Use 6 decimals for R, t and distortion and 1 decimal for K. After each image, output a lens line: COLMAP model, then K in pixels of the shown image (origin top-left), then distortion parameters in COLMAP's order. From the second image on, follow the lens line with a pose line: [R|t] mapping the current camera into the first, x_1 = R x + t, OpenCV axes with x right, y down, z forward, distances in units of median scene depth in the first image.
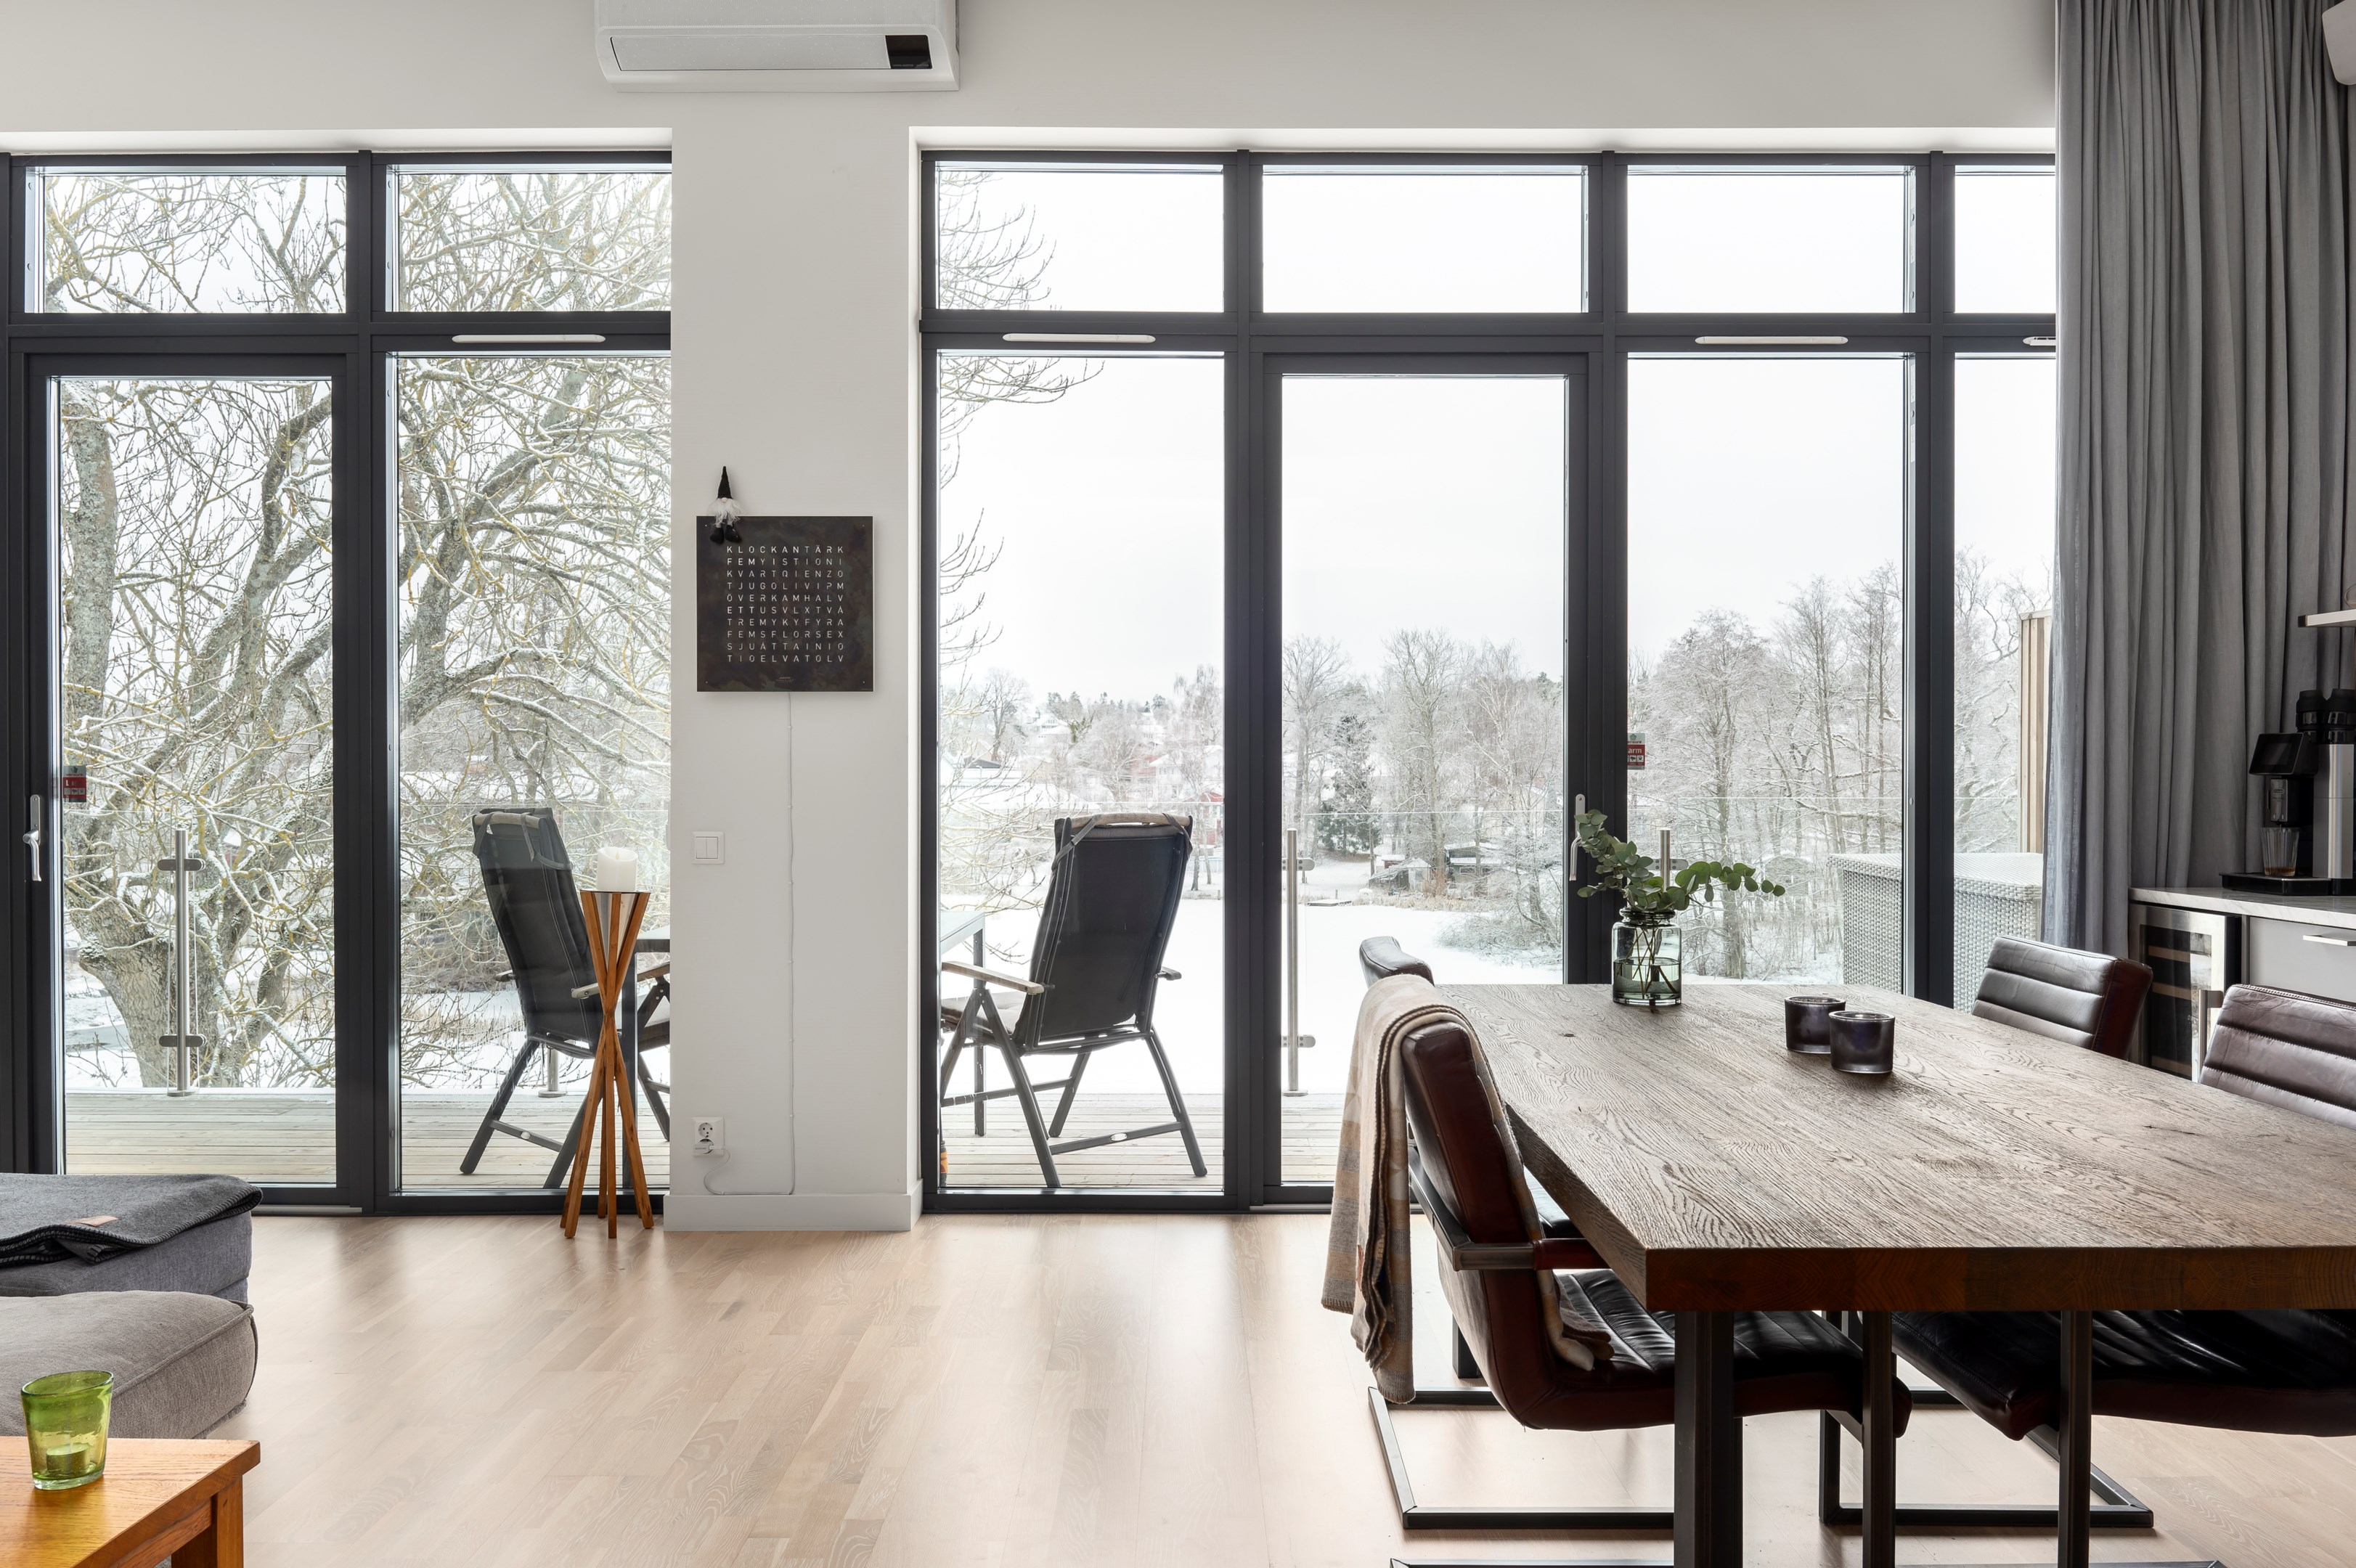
lens RADIAL K [[1690.7, 0, 1186.9], [0, 1690.7, 792.9], [0, 0, 1]] dist [-0.001859, -0.000834]
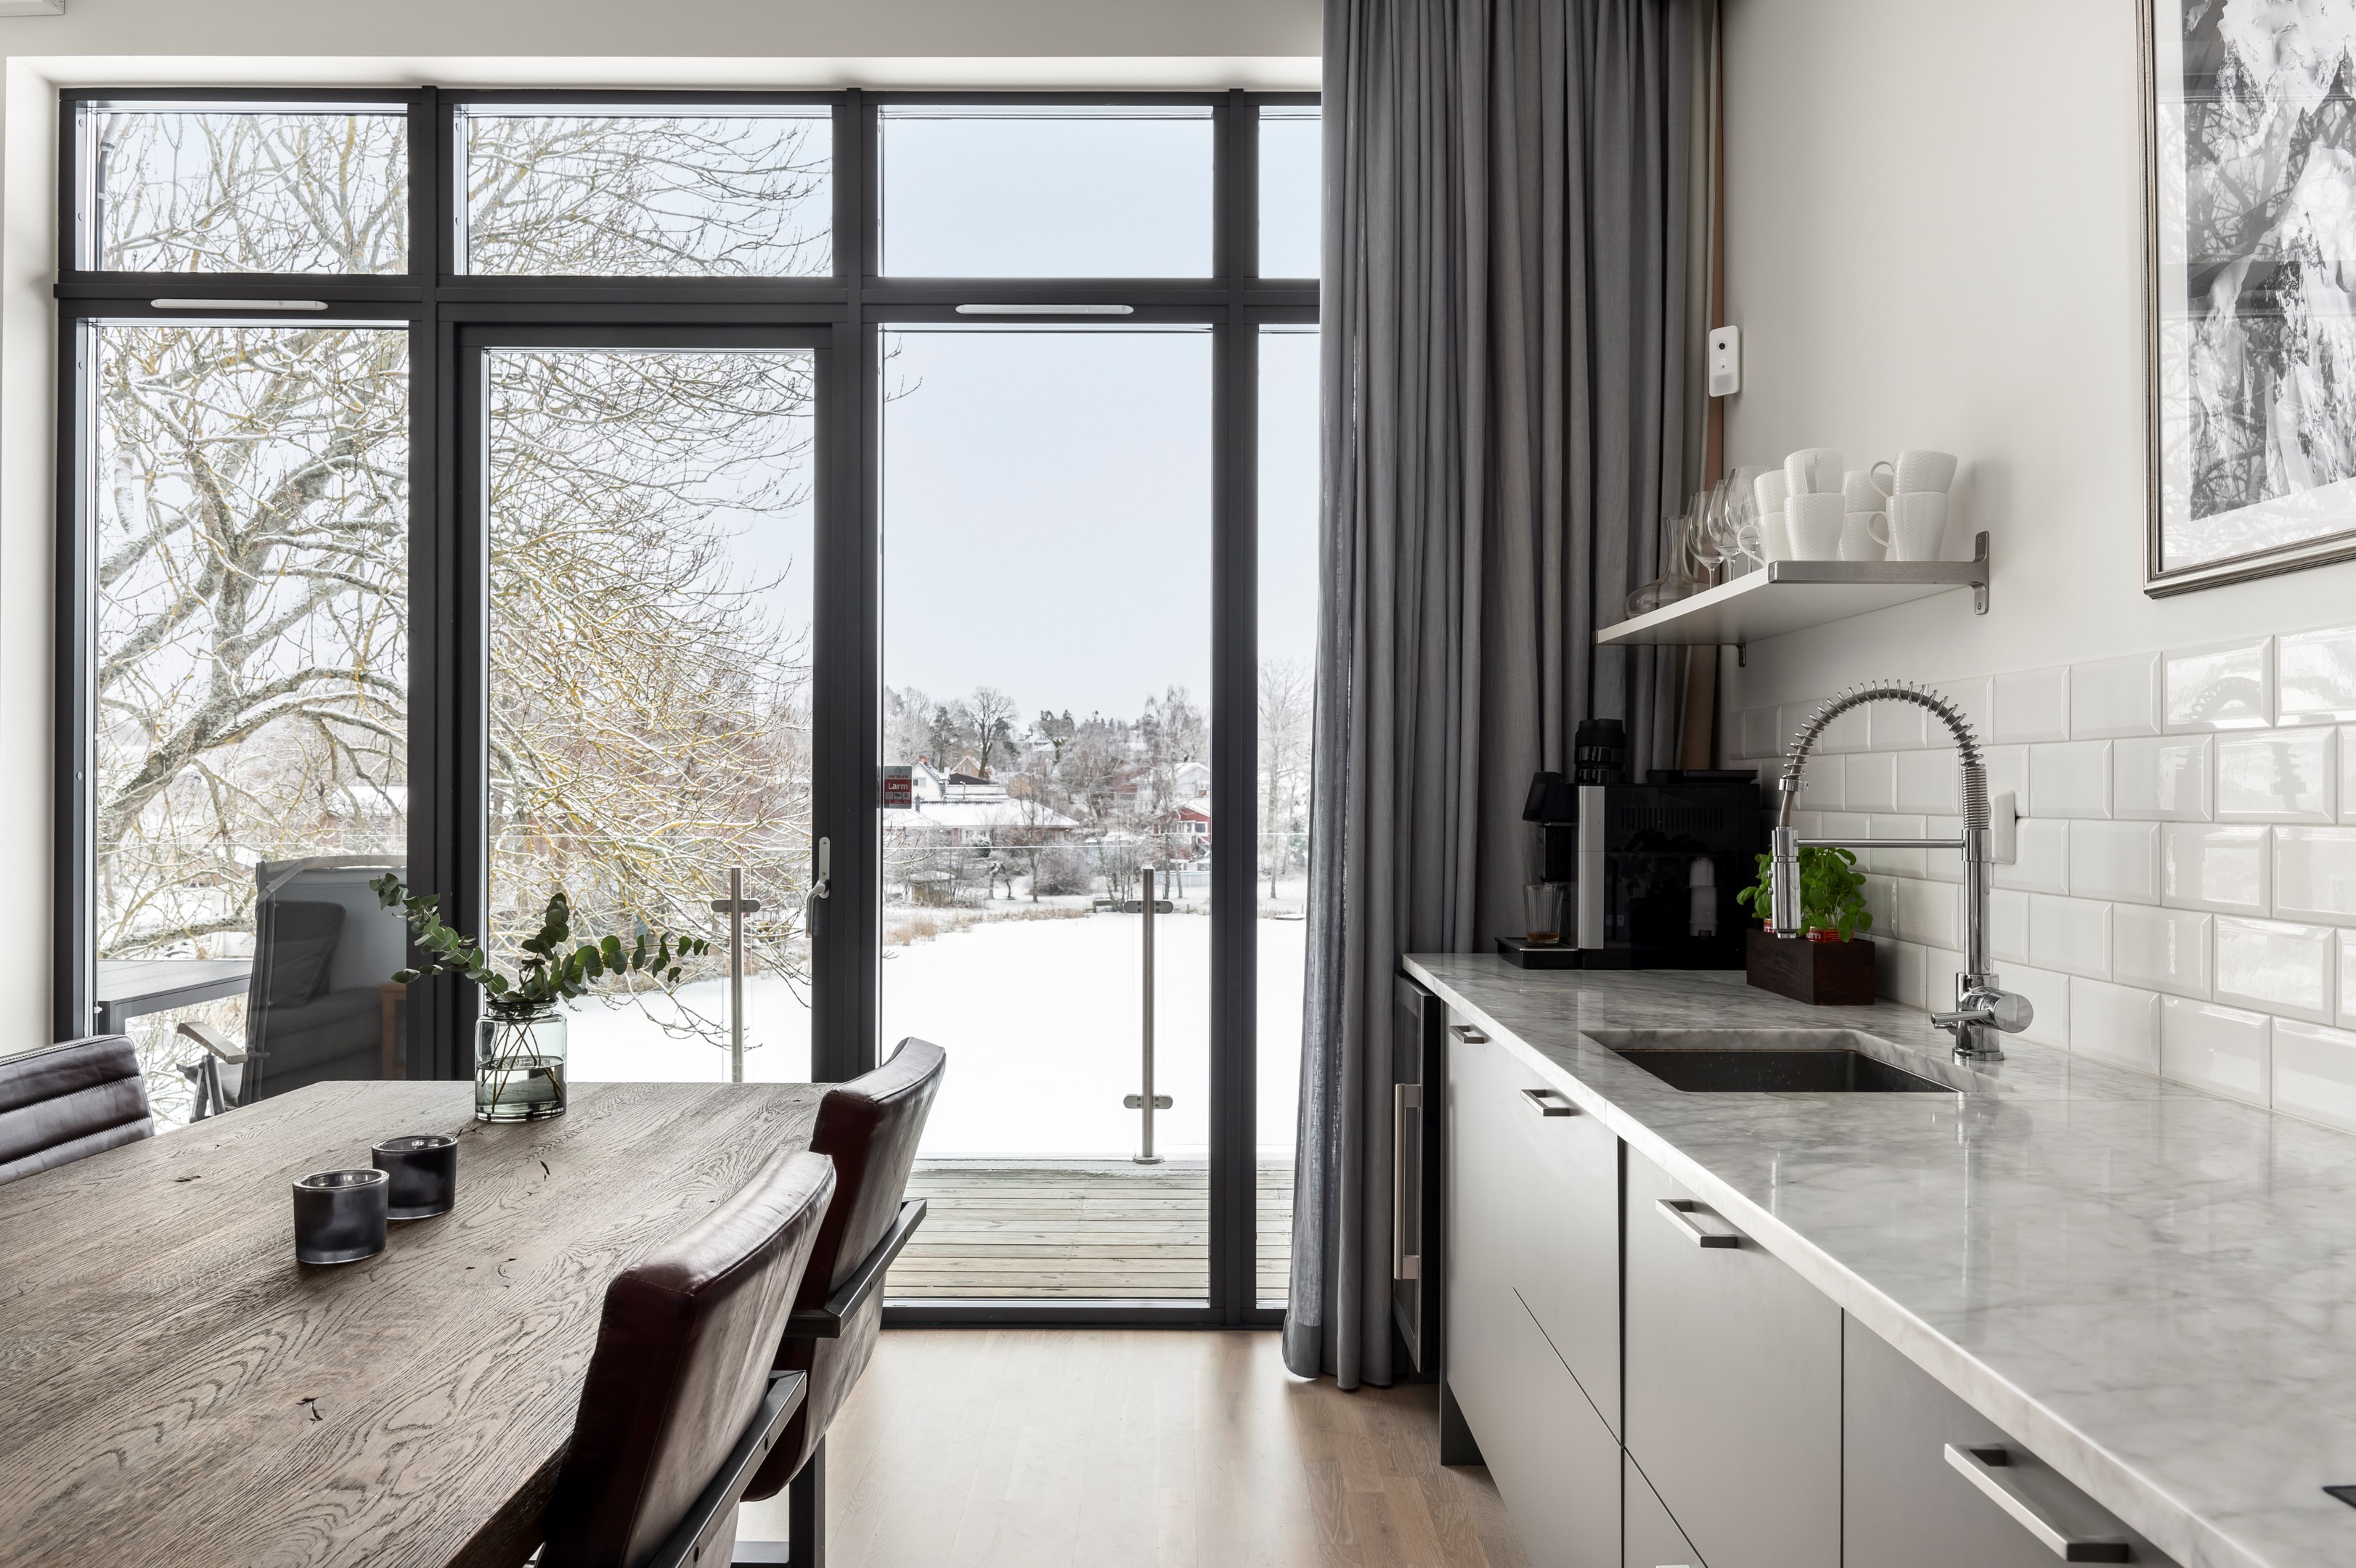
lens RADIAL K [[1641.8, 0, 1176.2], [0, 1641.8, 800.4], [0, 0, 1]] dist [0.004244, -0.017713]
pose [[0.999991, 0.004062, -0.000816, 0.409749], [-0.004066, 0.999978, -0.005155, -0.014276], [0.000795, 0.005158, 0.999986, 0.165653]]
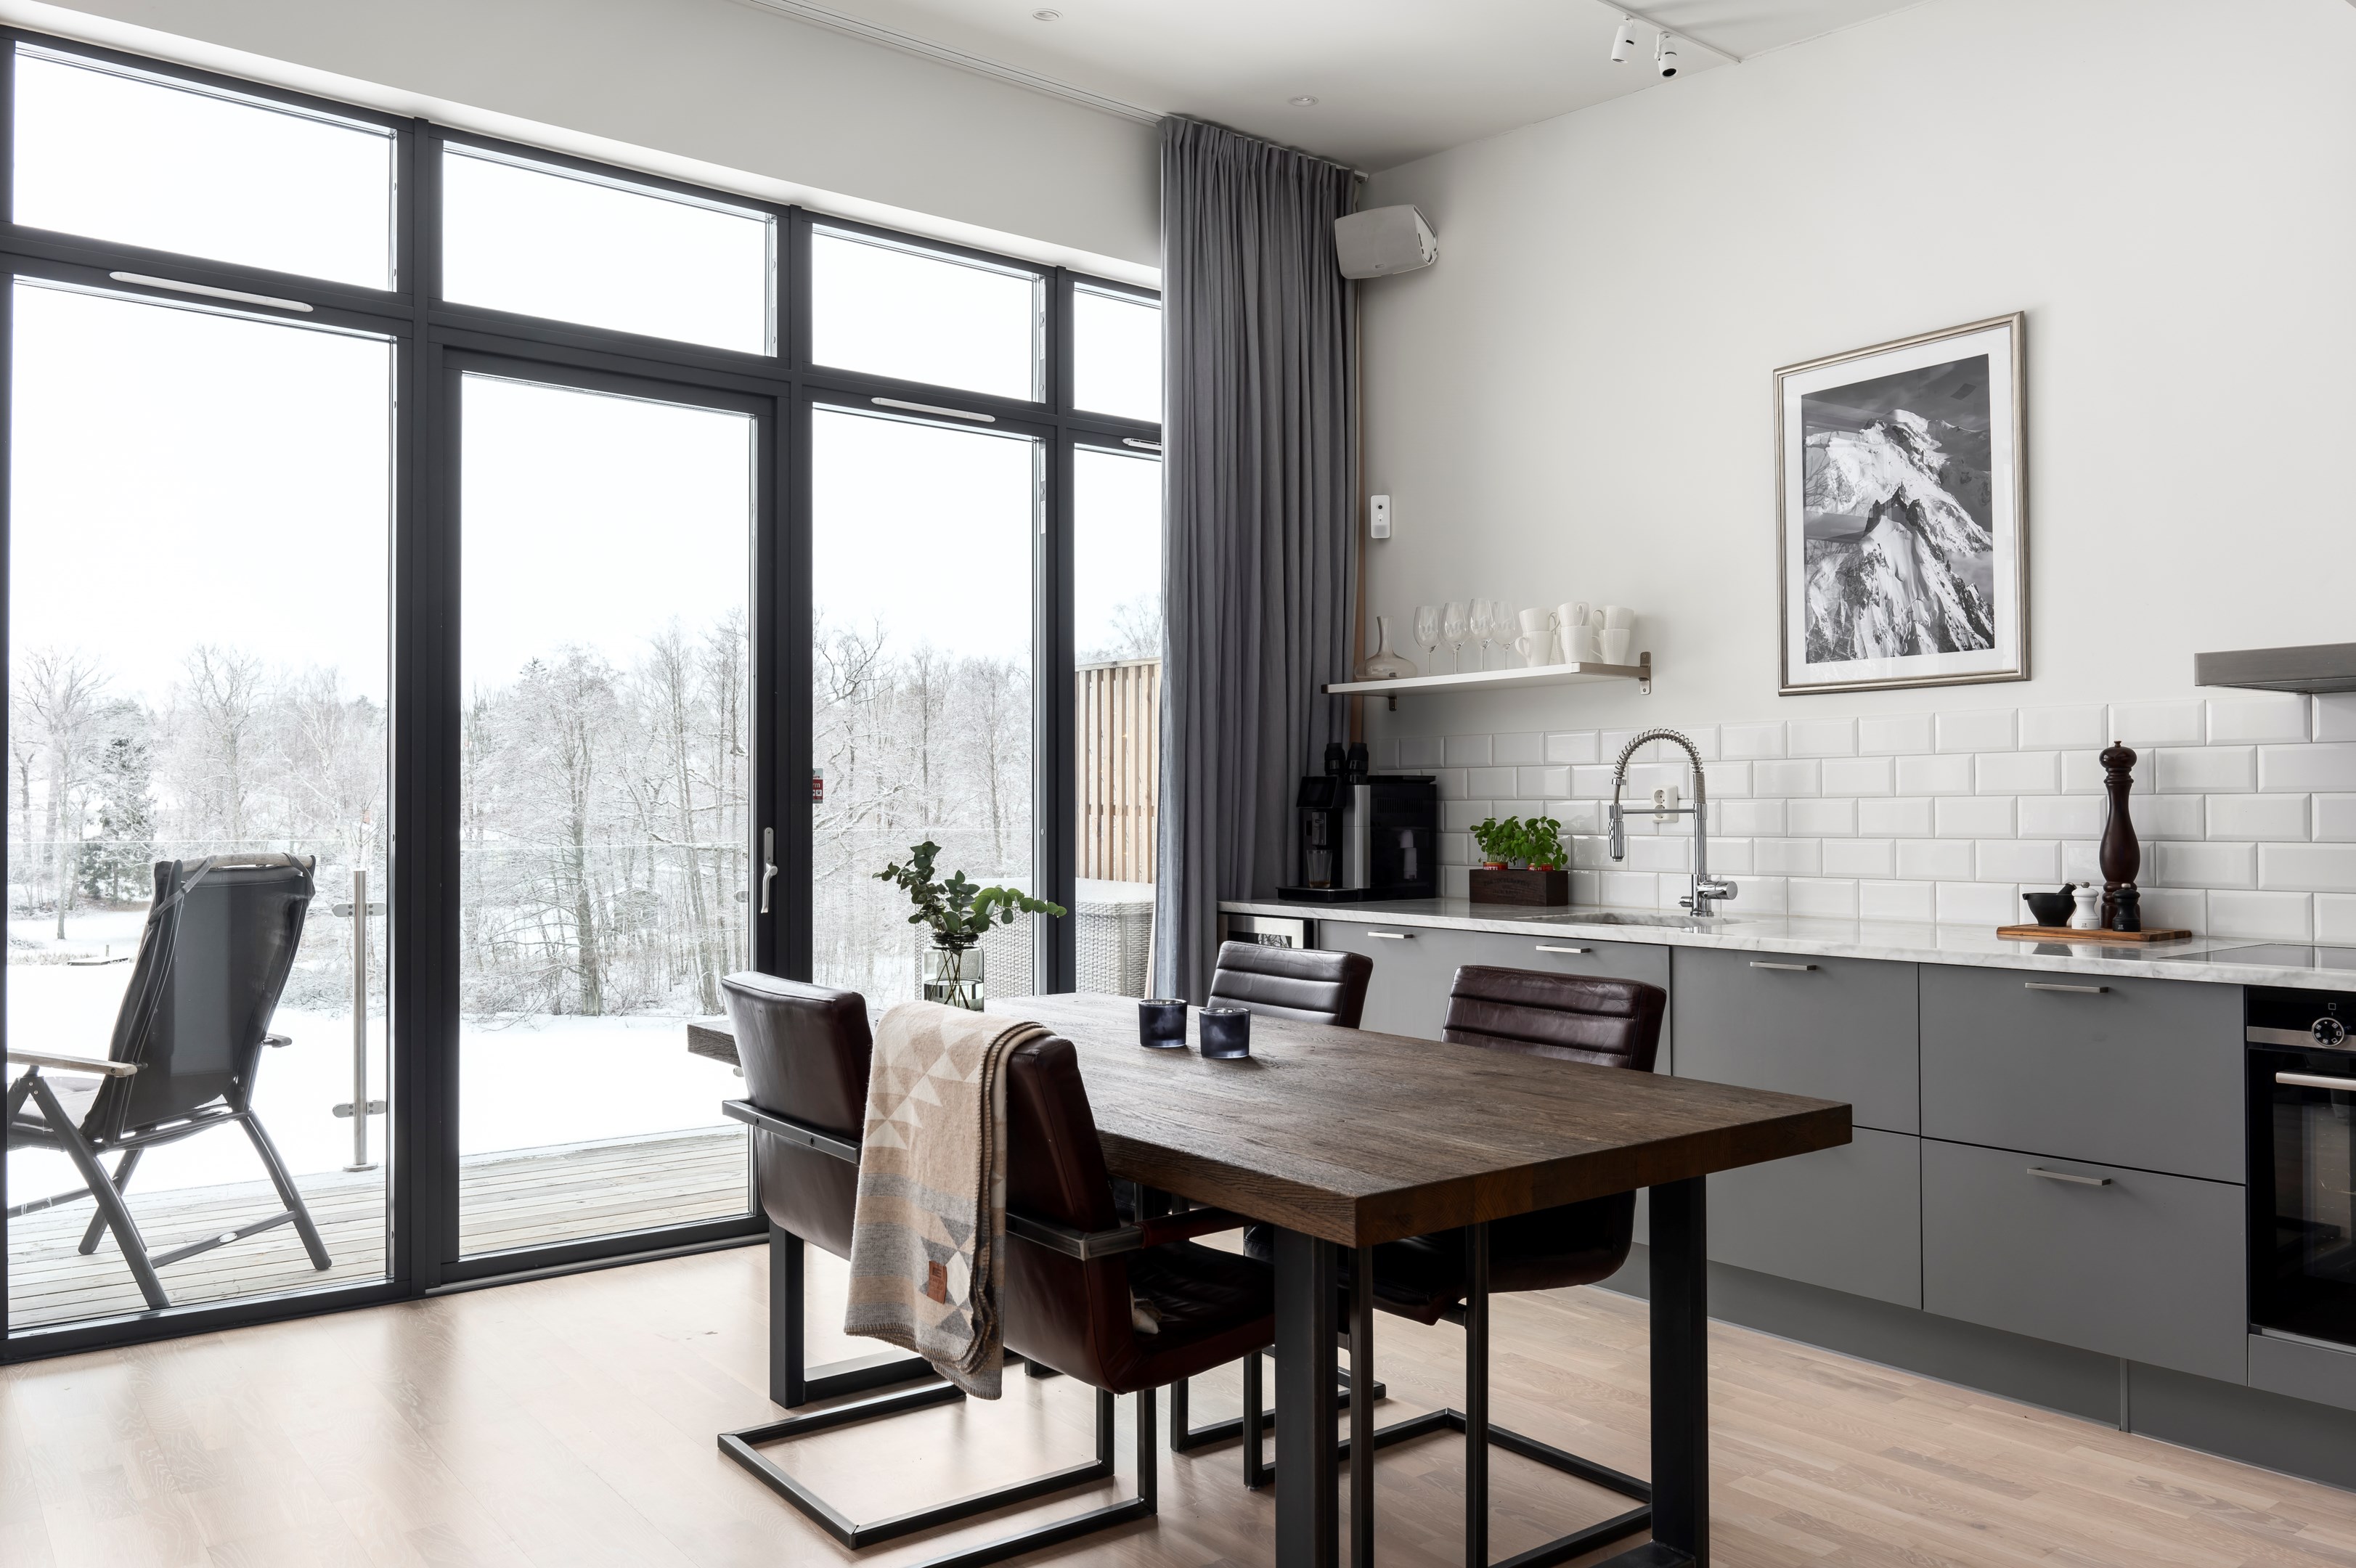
lens RADIAL K [[1710.5, 0, 1181.6], [0, 1710.5, 796.3], [0, 0, 1]] dist [-0.004603, -0.005174]
pose [[0.792546, 0.004426, 0.609796, -0.197024], [0.006349, 0.999860, -0.015510, -0.000576], [-0.609779, 0.016164, 0.792407, 0.032711]]
